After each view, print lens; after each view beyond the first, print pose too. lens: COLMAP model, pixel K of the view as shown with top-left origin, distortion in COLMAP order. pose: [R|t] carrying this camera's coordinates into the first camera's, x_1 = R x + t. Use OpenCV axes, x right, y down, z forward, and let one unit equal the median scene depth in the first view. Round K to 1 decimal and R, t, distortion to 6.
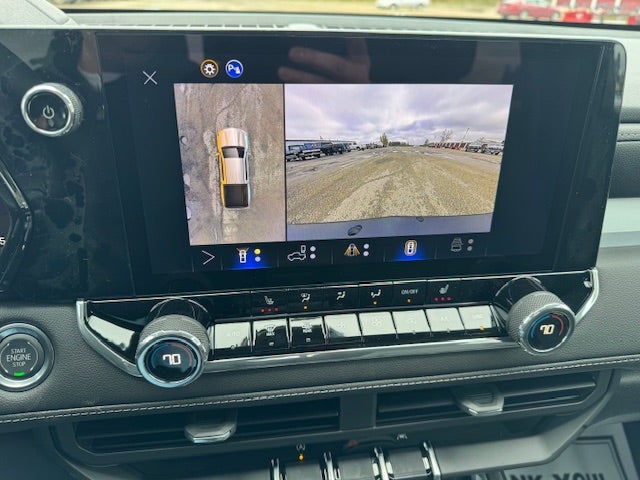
lens RADIAL K [[447.3, 0, 320.0], [0, 447.3, 240.0], [0, 0, 1]] dist [0.091438, -0.128381]
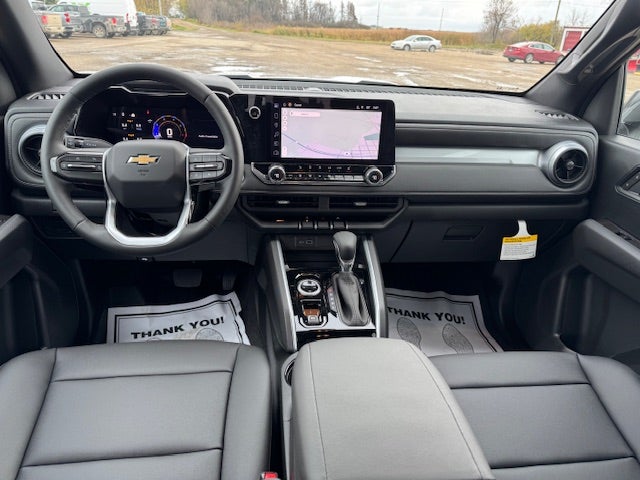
lens RADIAL K [[447.3, 0, 320.0], [0, 447.3, 240.0], [0, 0, 1]] dist [0.091438, -0.128381]
pose [[0.998779, 0.042670, -0.024891, 0.148779], [-0.044148, 0.997086, -0.062220, 0.876052], [0.022164, 0.063243, 0.997752, -2.409931]]
